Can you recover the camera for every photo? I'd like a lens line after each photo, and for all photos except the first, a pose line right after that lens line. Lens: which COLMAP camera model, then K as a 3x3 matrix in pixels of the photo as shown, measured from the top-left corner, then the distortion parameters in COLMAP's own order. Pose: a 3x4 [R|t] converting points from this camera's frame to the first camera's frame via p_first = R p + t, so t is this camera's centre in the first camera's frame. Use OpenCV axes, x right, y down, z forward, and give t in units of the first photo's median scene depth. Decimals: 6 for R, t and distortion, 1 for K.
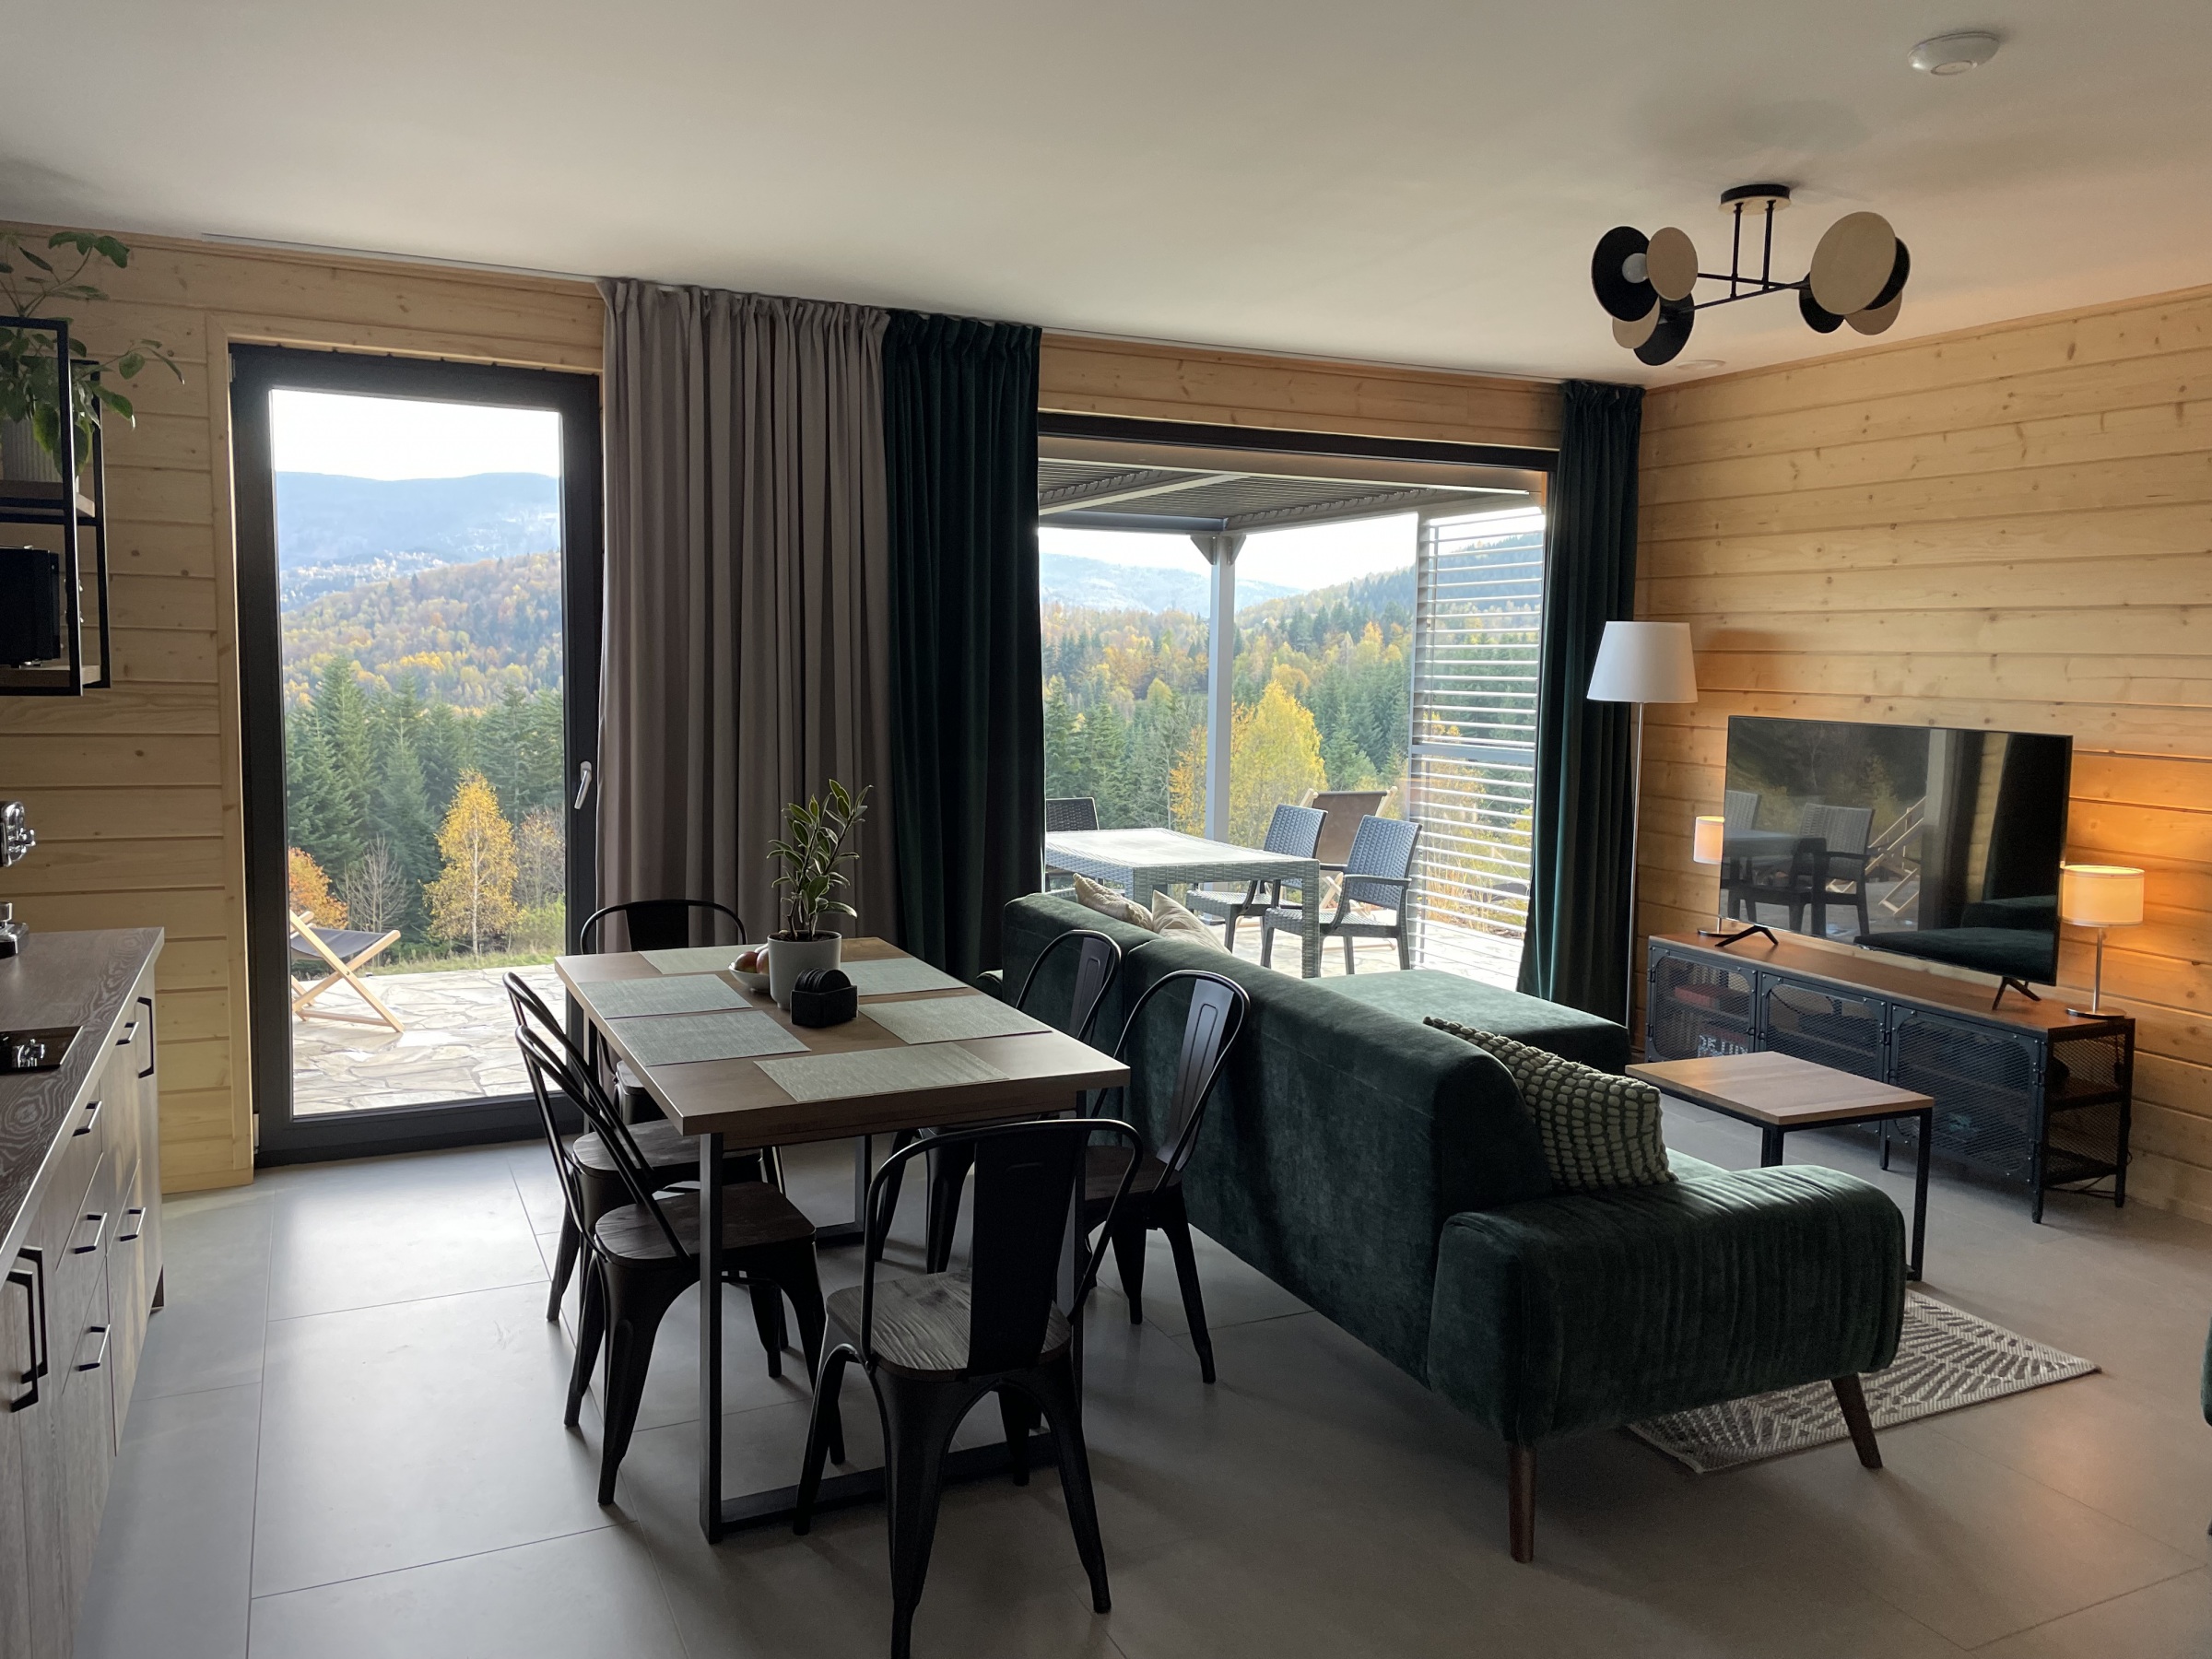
lens RADIAL K [[1667.9, 0, 1107.8], [0, 1667.9, 800.9], [0, 0, 1]] dist [0.088805, -0.112648]
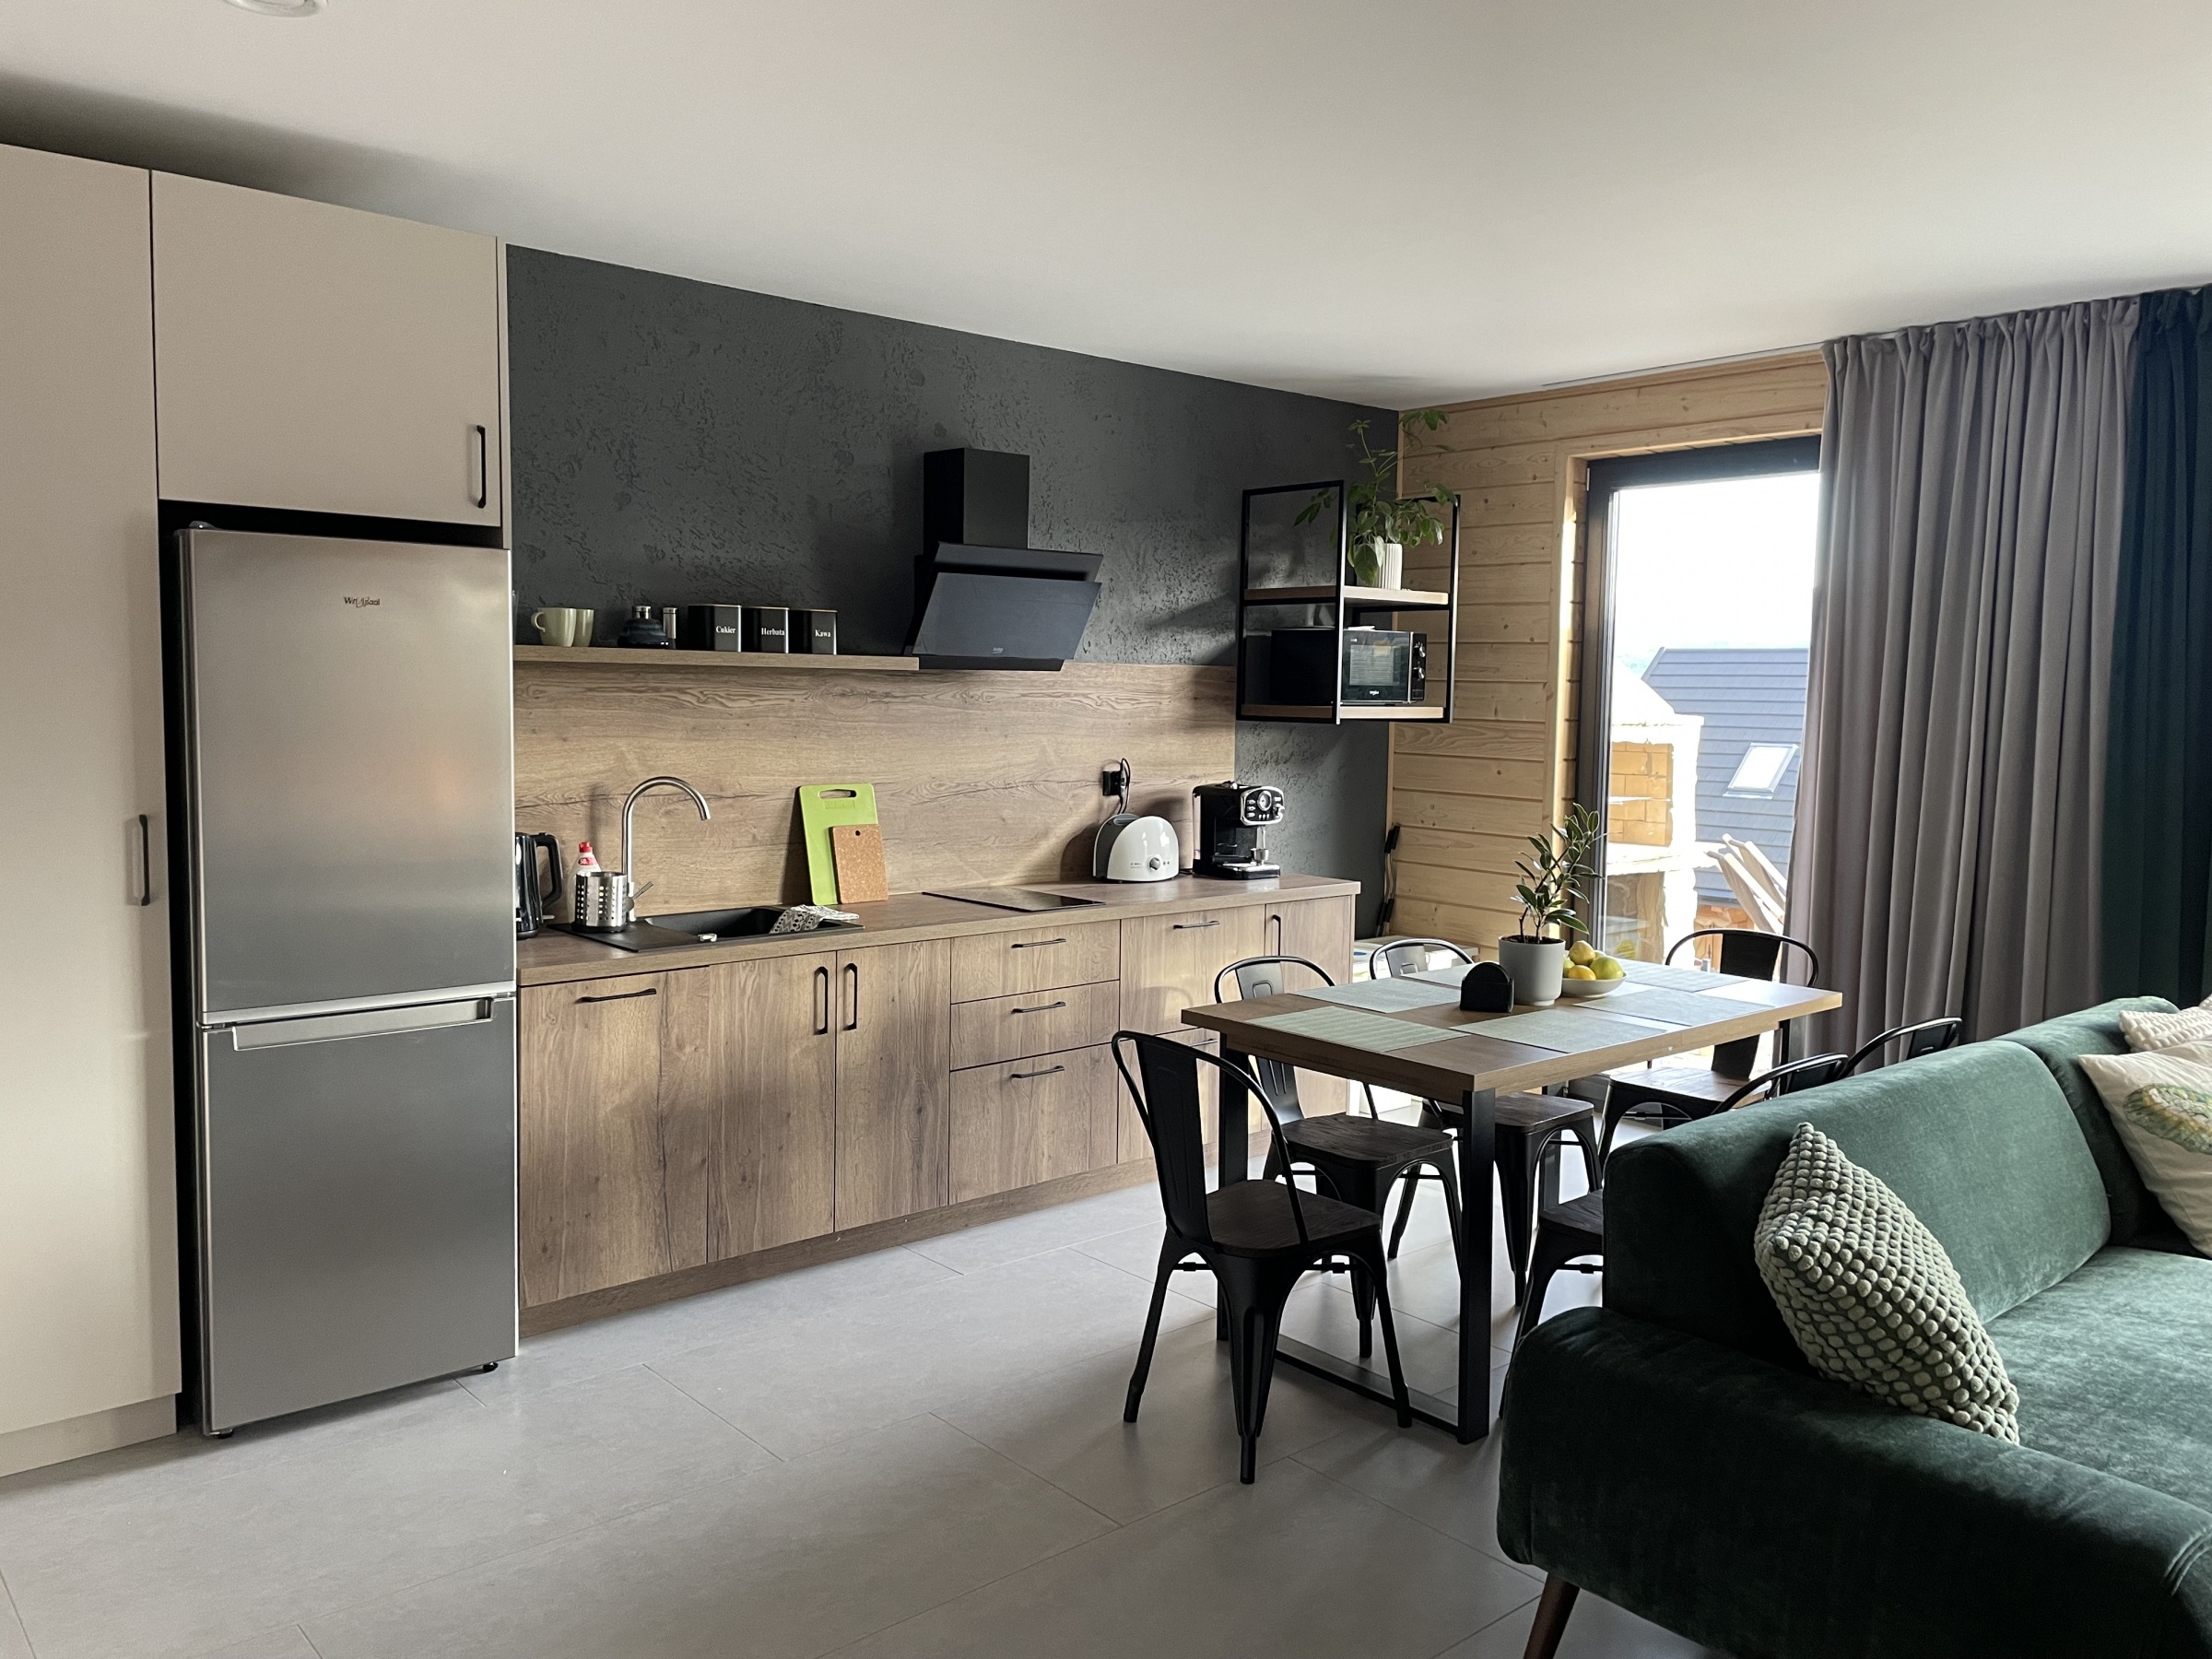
lens RADIAL K [[1667.9, 0, 1090.9], [0, 1667.9, 820.0], [0, 0, 1]] dist [0.088805, -0.112648]
pose [[0.268558, 0.065392, -0.961041, 0.544100], [-0.098253, 0.994349, 0.040202, -0.010374], [0.958240, 0.083629, 0.273465, 0.267353]]
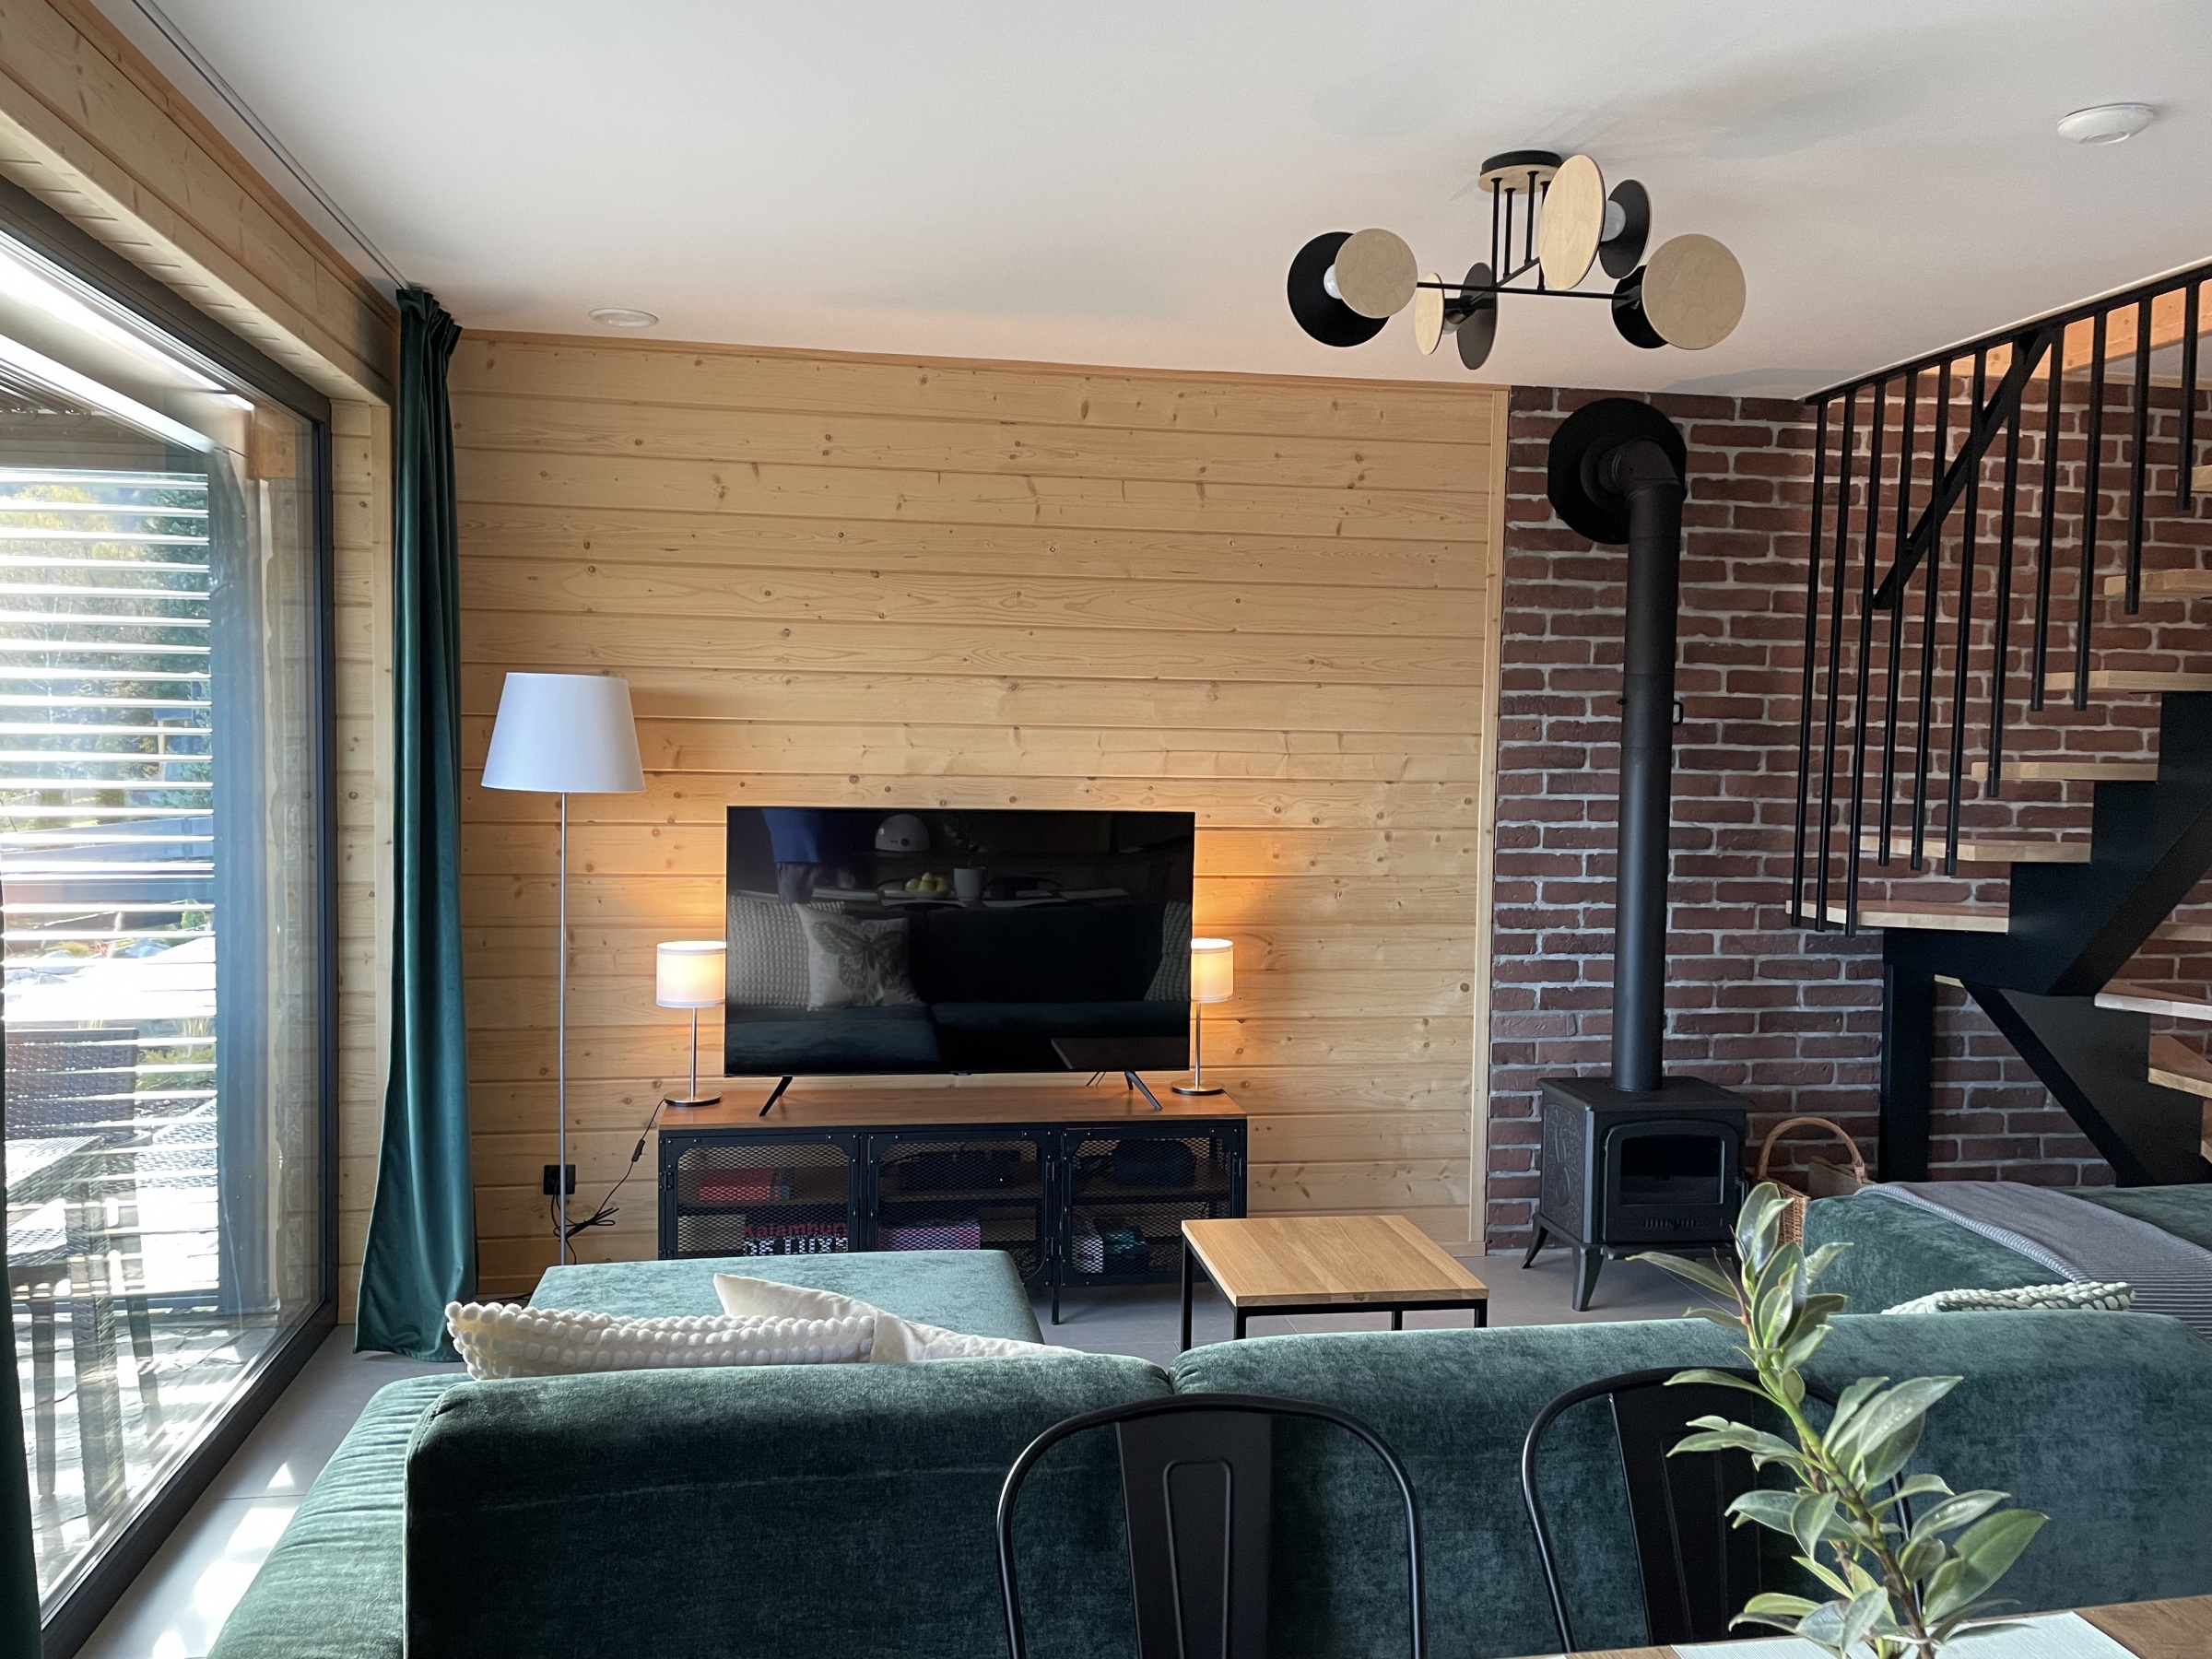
lens RADIAL K [[1667.9, 0, 1092.4], [0, 1667.9, 828.9], [0, 0, 1]] dist [0.088805, -0.112648]
pose [[0.279855, -0.063369, 0.957949, -0.324286], [0.075802, 0.996163, 0.043752, -0.065892], [-0.957045, 0.060370, 0.283584, 0.690147]]
